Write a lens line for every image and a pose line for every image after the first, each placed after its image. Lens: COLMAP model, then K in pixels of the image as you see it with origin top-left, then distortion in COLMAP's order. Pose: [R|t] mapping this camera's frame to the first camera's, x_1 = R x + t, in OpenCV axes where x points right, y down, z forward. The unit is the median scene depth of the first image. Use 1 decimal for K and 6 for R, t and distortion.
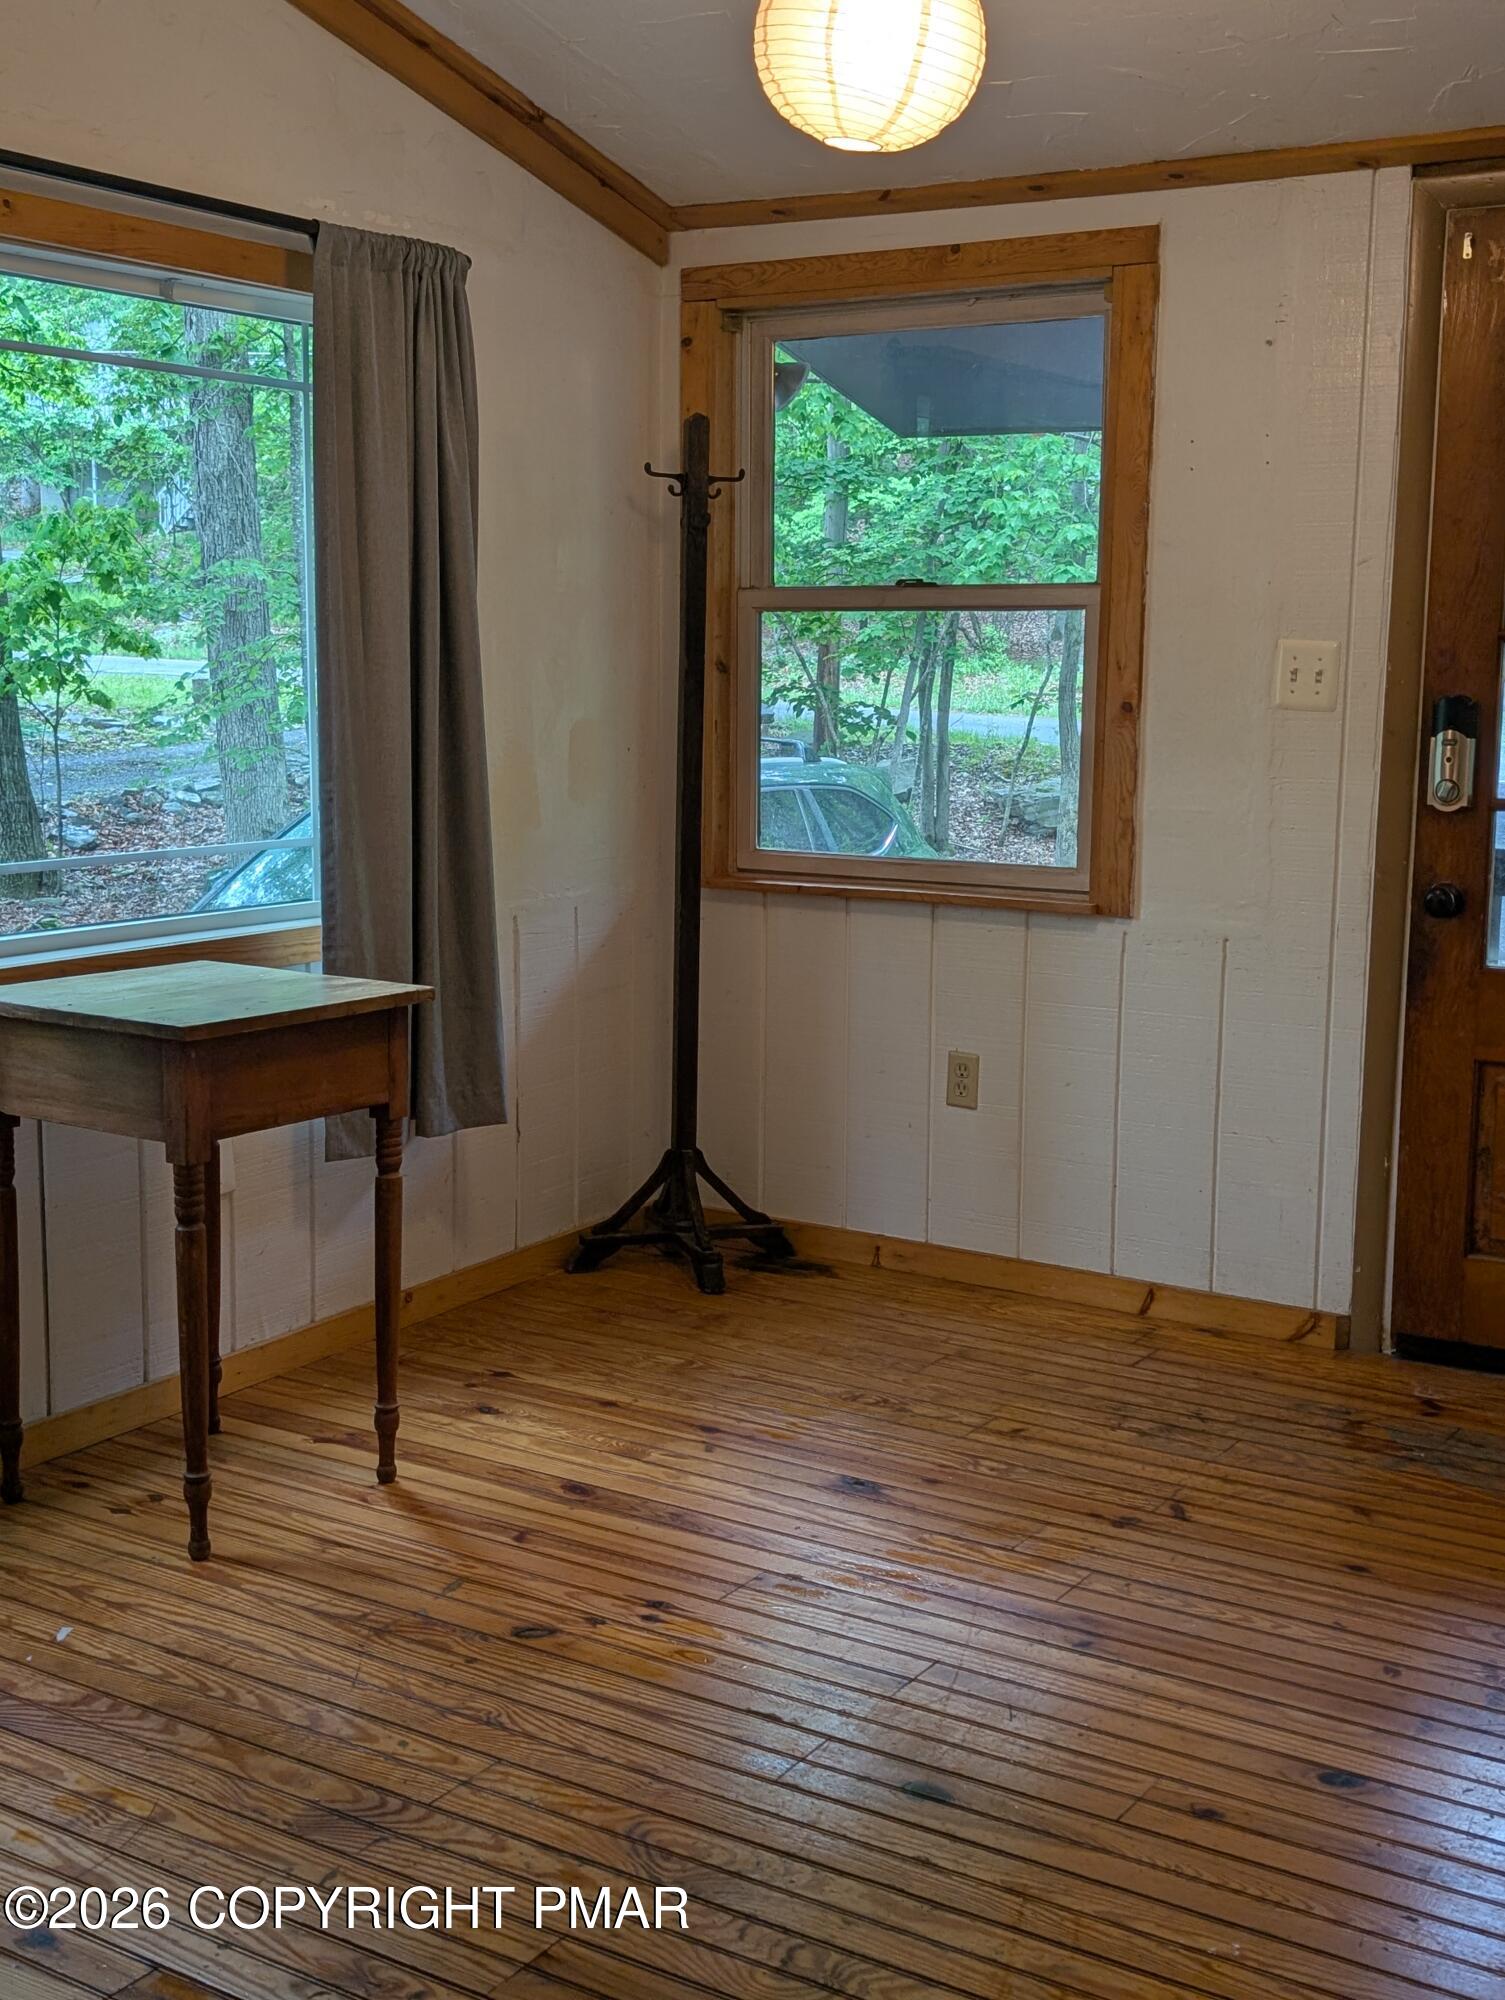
lens RADIAL K [[2355.7, 0, 730.8], [0, 2355.7, 994.8], [0, 0, 1]] dist [0.183450, -0.647864]
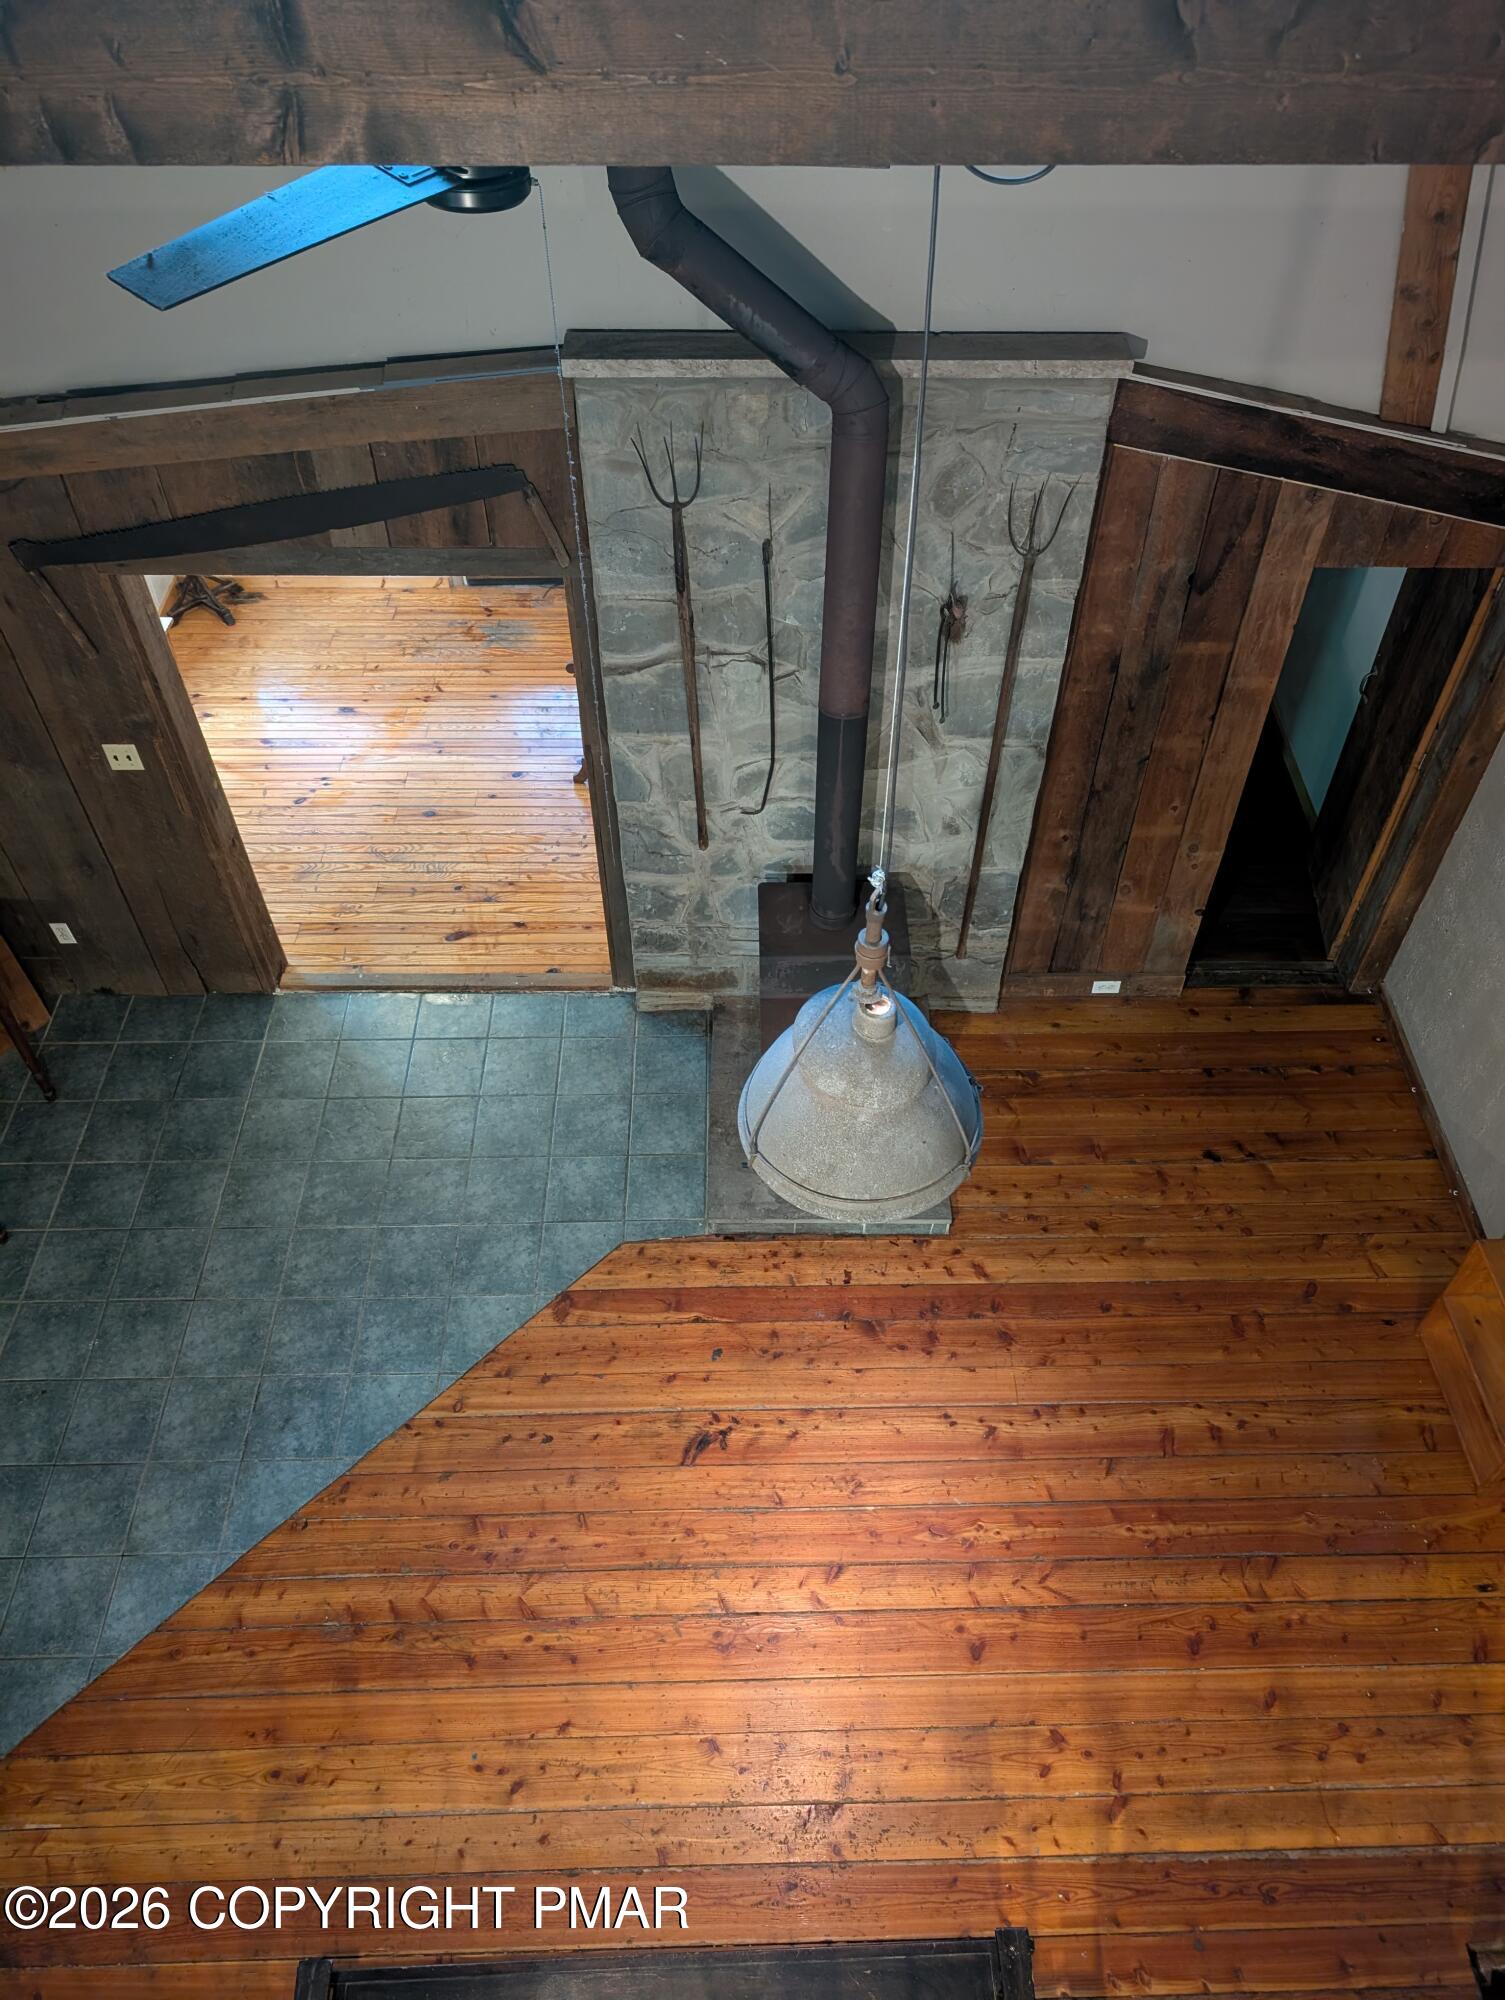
lens RADIAL K [[1420.8, 0, 776.6], [0, 1420.8, 1005.2], [0, 0, 1]] dist [0.008202, -0.003217]
pose [[0.835722, -0.413206, 0.361703, -0.288616], [0.083202, 0.746328, 0.660358, -0.649178], [-0.542813, -0.521781, 0.658102, -0.737648]]
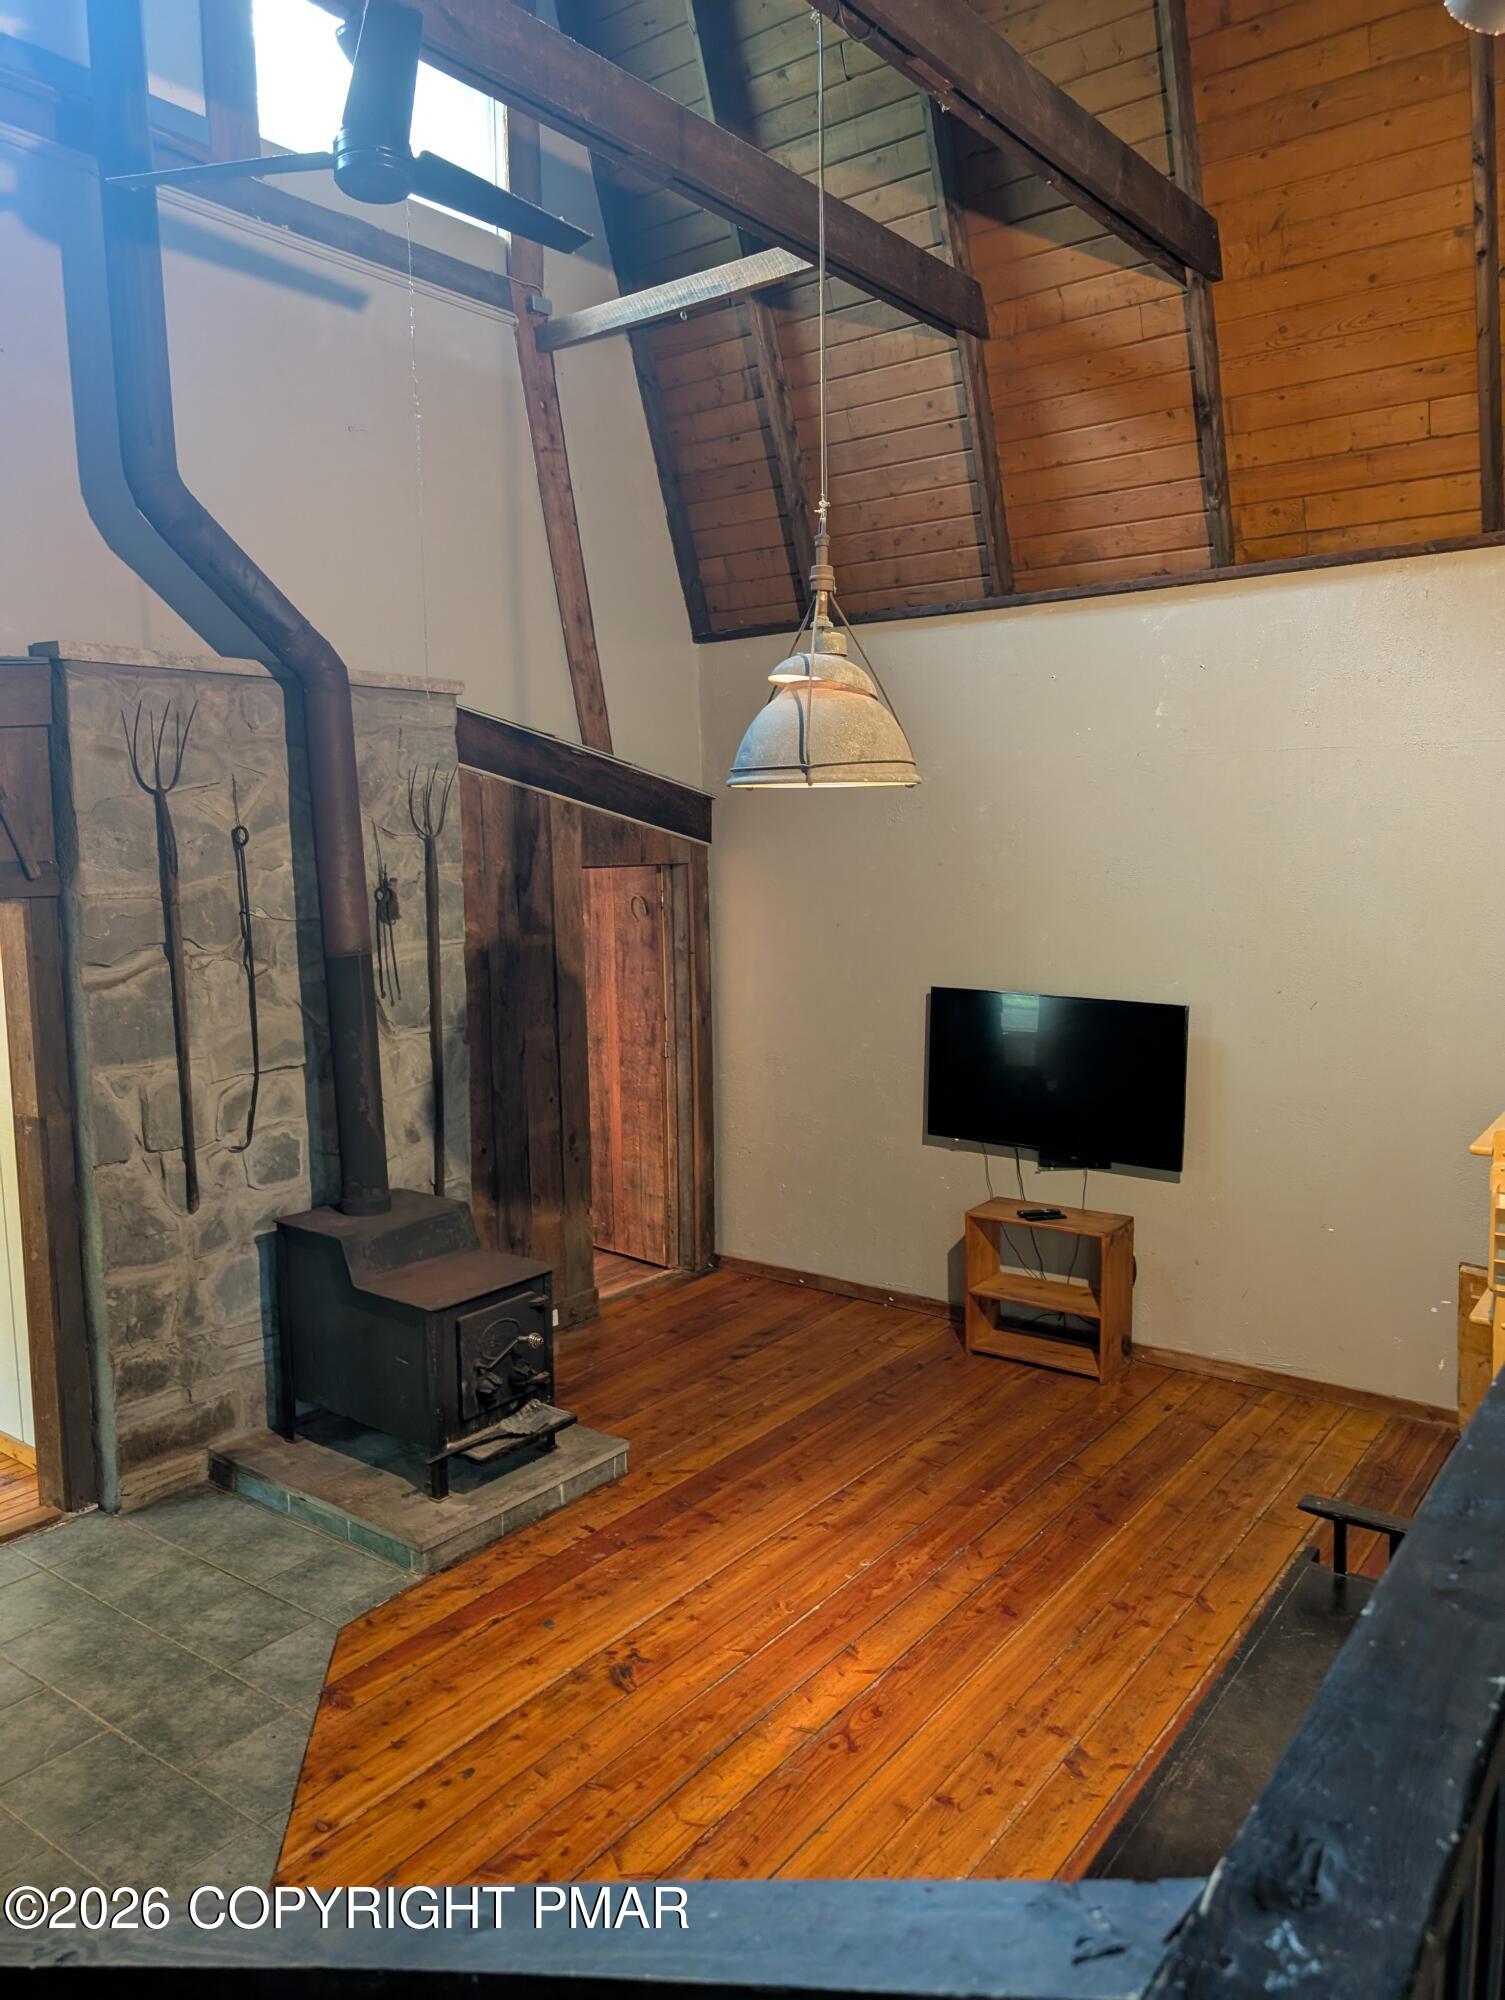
lens RADIAL K [[1430.5, 0, 752.5], [0, 1430.5, 1000.0], [0, 0, 1]] dist [0.026599, -0.051173]
pose [[0.089936, -0.136995, 0.986481, -0.873221], [0.159233, 0.979731, 0.121540, -0.168175], [-0.983136, 0.146150, 0.109927, -0.391485]]
